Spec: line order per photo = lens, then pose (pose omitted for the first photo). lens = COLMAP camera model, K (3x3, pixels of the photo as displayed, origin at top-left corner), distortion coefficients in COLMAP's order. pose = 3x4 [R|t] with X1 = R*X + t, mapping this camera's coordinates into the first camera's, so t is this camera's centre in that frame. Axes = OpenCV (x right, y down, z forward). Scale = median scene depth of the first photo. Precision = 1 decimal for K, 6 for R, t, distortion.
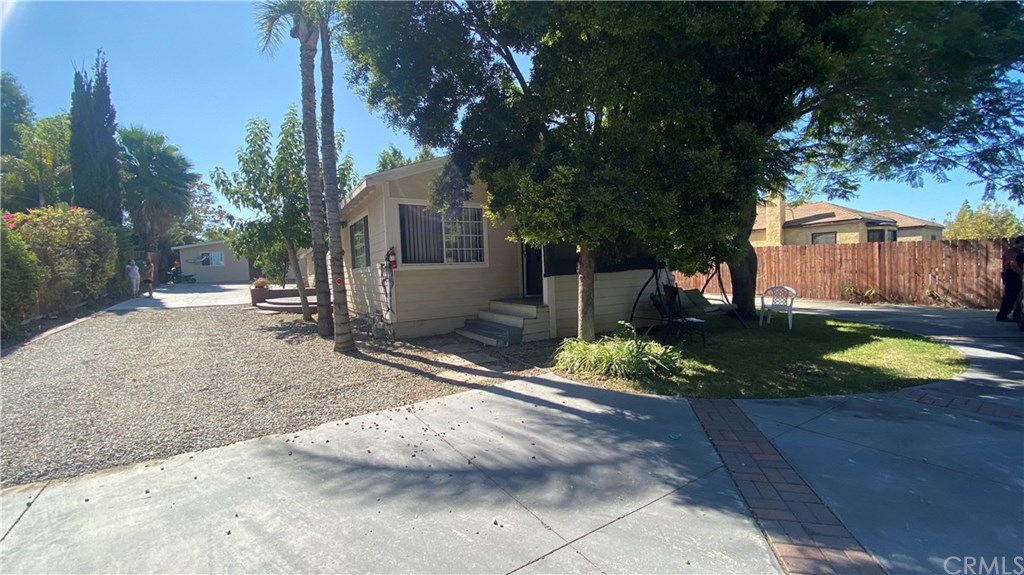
lens RADIAL K [[417.0, 0, 507.1], [0, 417.0, 293.4], [0, 0, 1]] dist [0.008799, -0.016248]
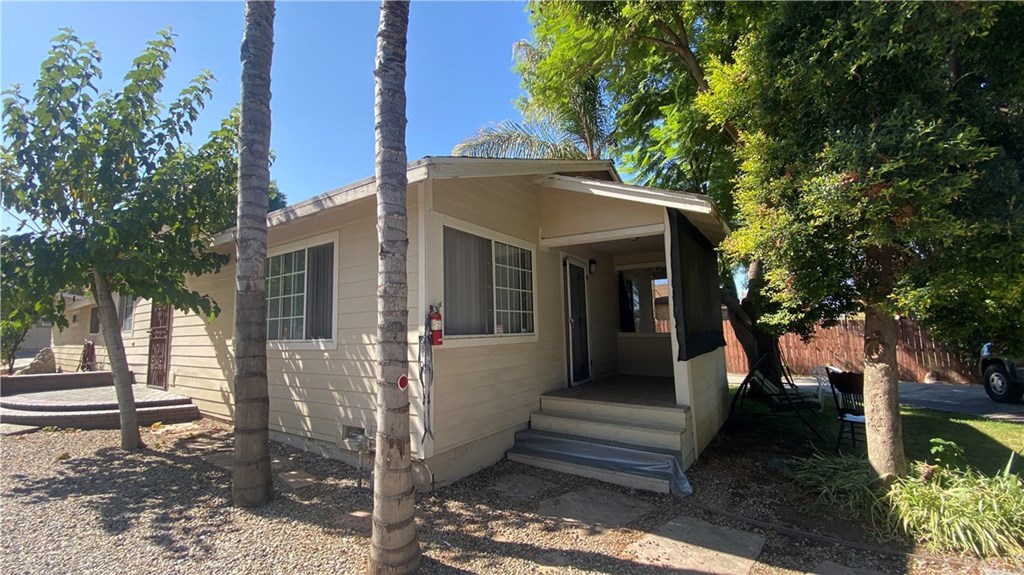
lens RADIAL K [[417.0, 0, 509.3], [0, 417.0, 291.6], [0, 0, 1]] dist [0.008799, -0.016248]
pose [[0.901030, 0.058986, 0.429727, -0.453925], [0.013427, 0.986443, -0.163556, -0.044062], [-0.433548, 0.153139, 0.888023, 0.548758]]
